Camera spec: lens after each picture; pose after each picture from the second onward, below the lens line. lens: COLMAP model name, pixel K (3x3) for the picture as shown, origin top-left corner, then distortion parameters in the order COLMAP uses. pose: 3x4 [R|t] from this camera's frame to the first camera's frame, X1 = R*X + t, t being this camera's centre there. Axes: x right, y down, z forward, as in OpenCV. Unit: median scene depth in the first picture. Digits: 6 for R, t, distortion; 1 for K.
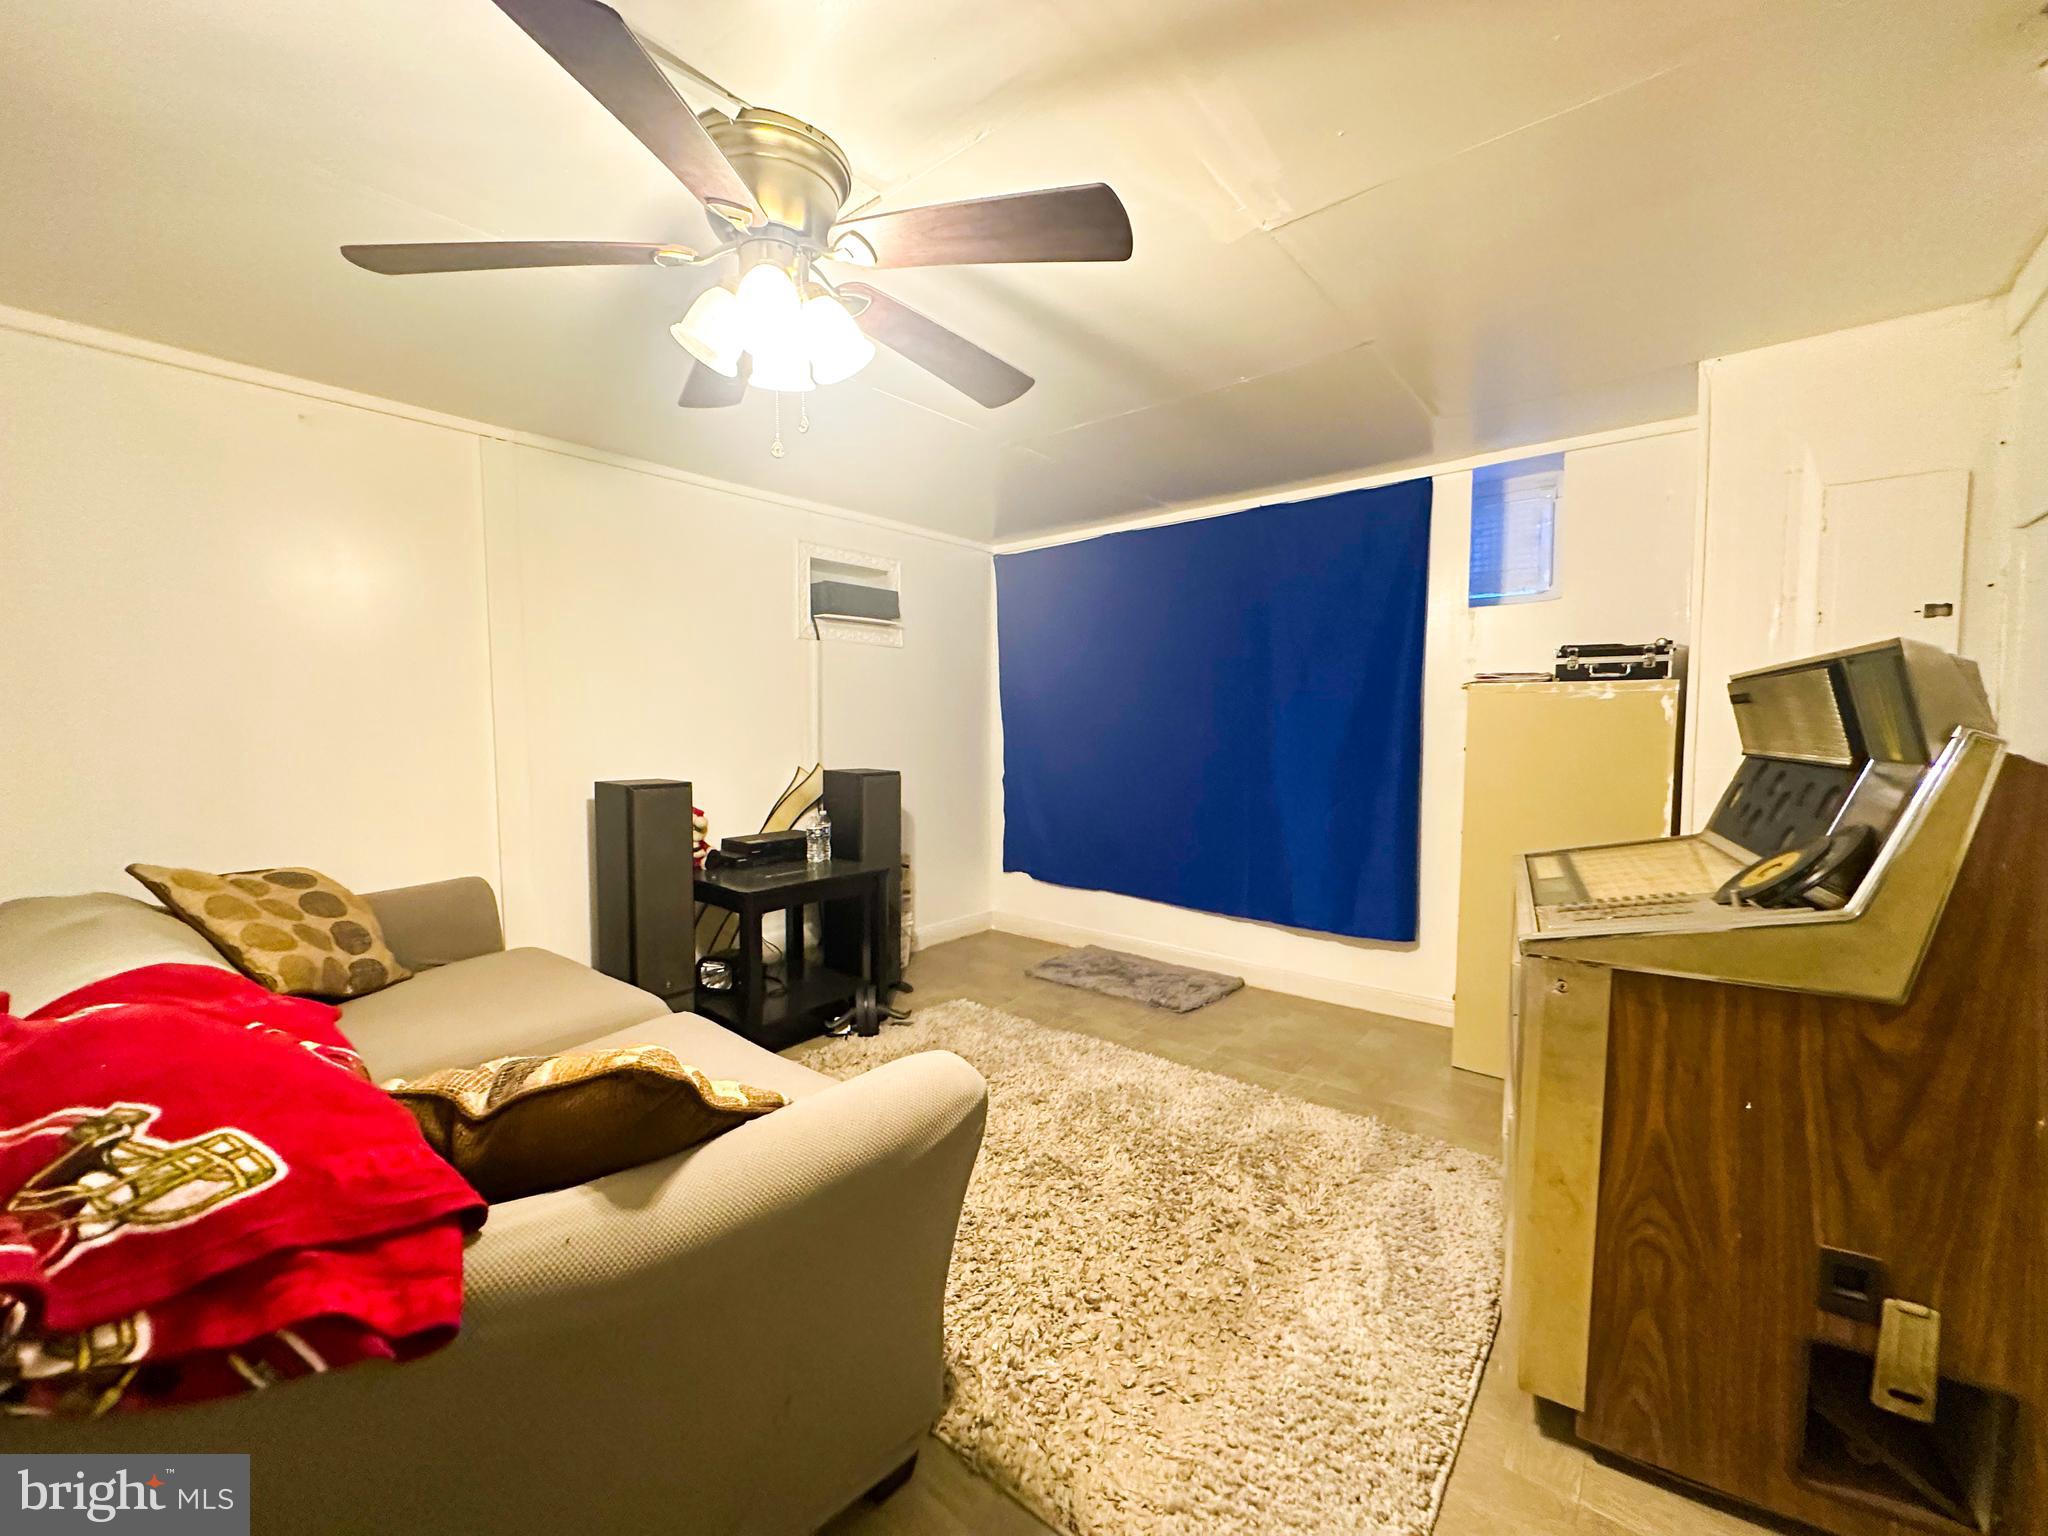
lens RADIAL K [[819.7, 0, 1015.4], [0, 819.7, 768.6], [0, 0, 1]] dist [-0.001803, 0.001528]
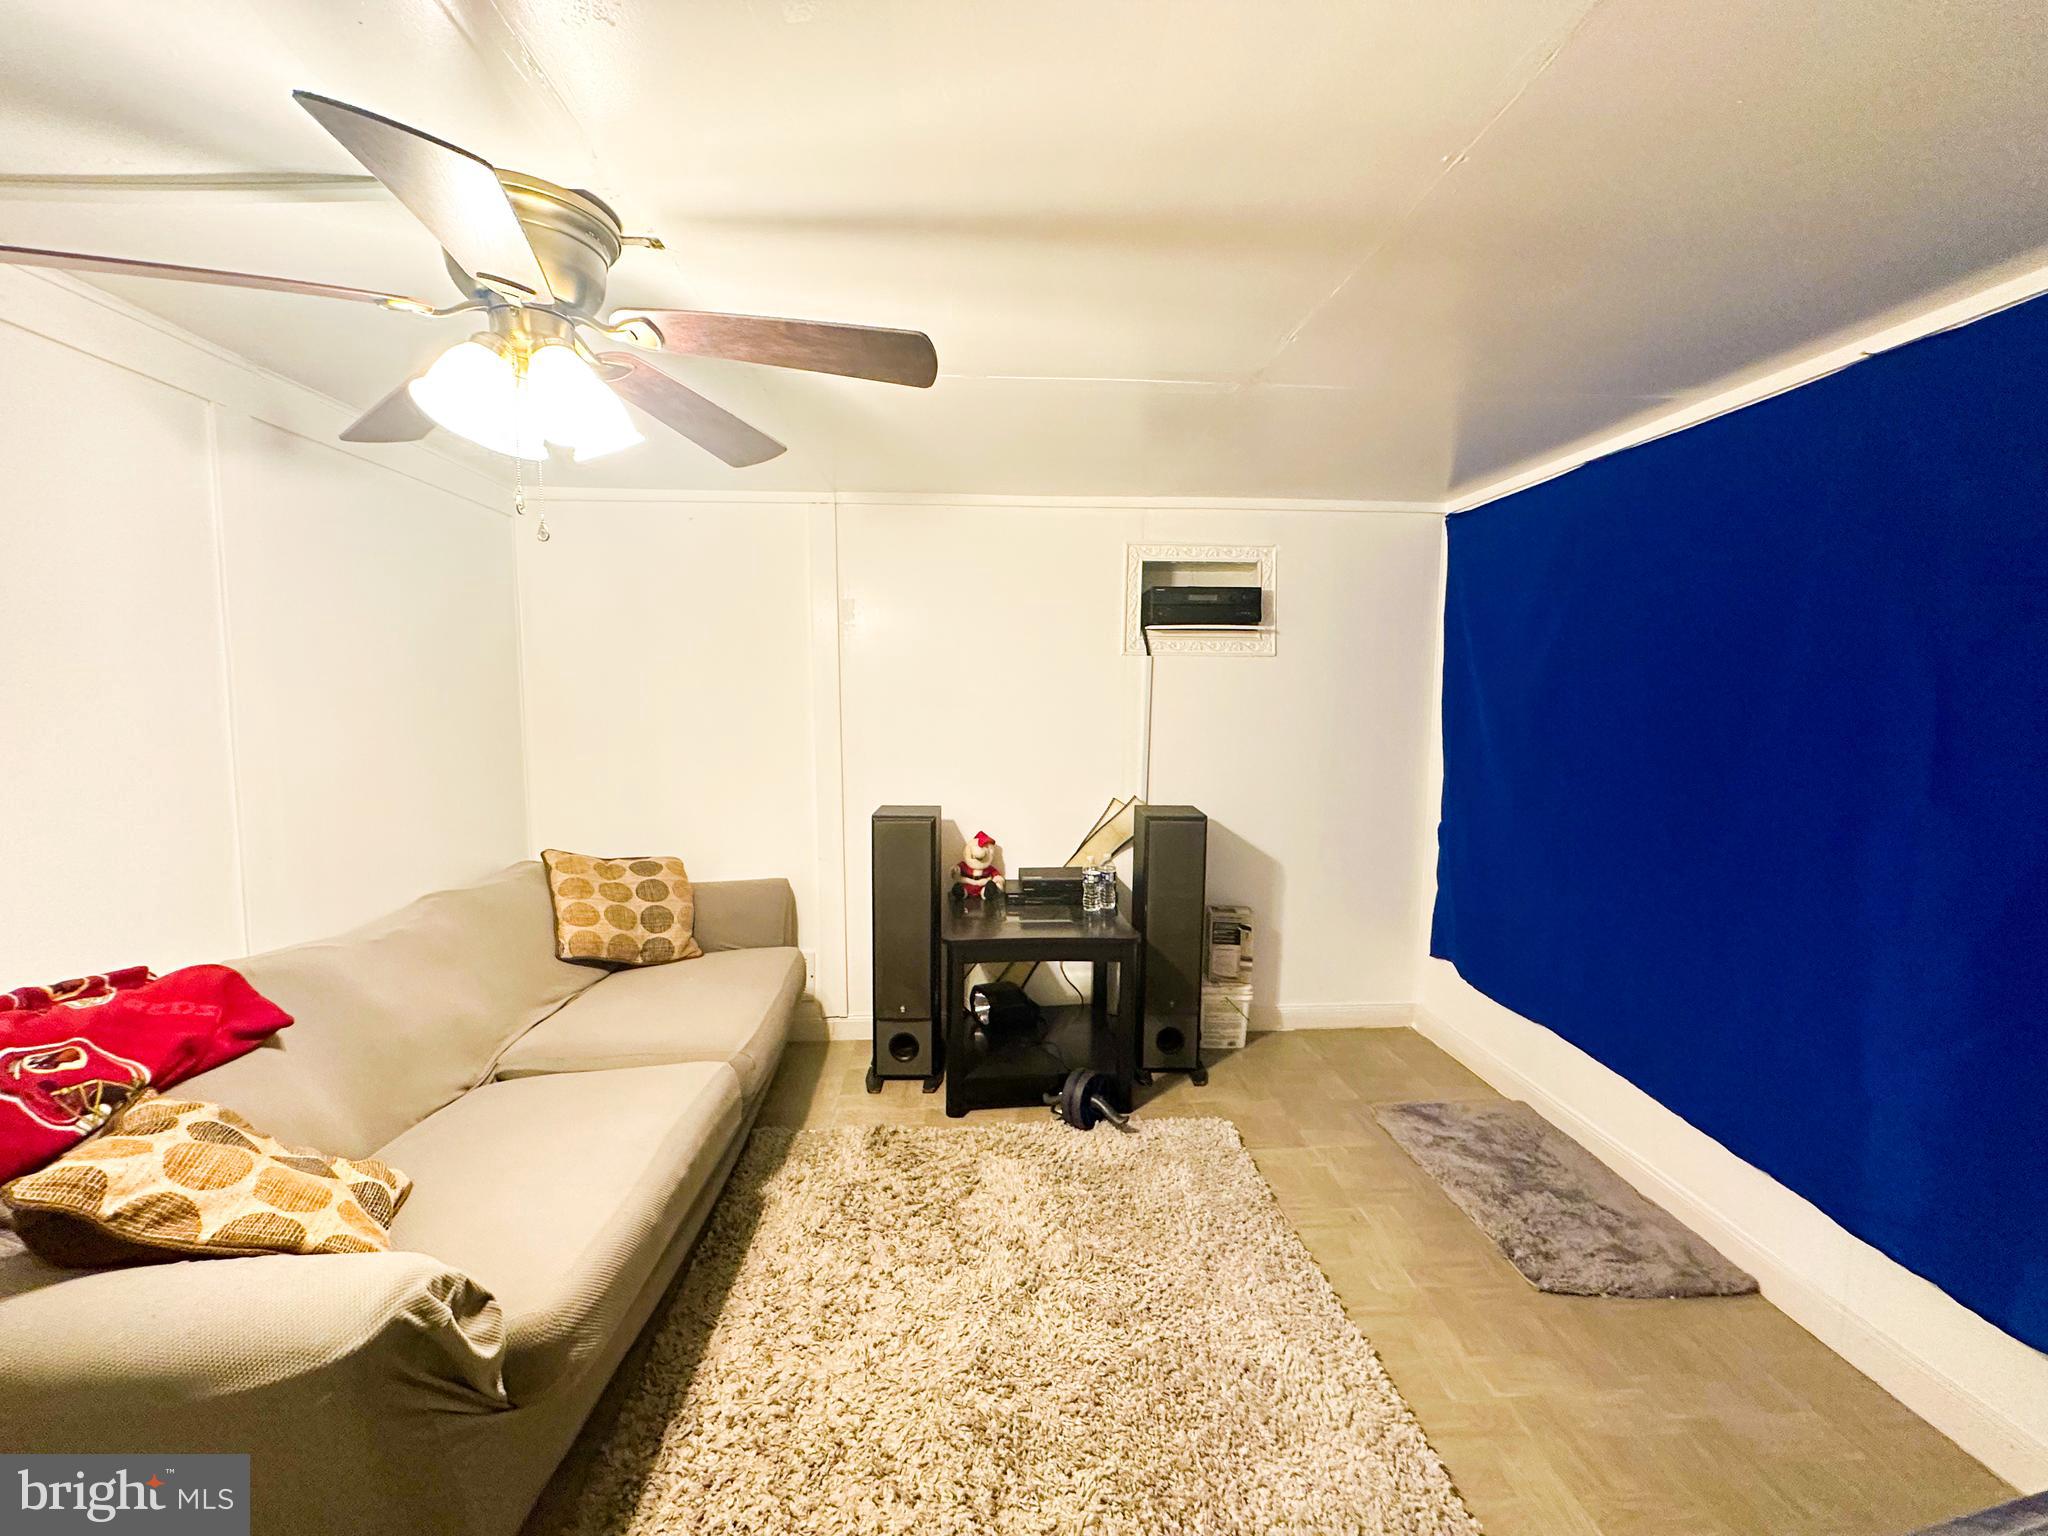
lens RADIAL K [[819.7, 0, 1029.3], [0, 819.7, 770.3], [0, 0, 1]] dist [-0.001803, 0.001528]
pose [[0.692773, 0.076551, -0.717081, 0.321708], [-0.046758, 0.997026, 0.061263, -0.085610], [0.719638, -0.008912, 0.694292, 0.314008]]
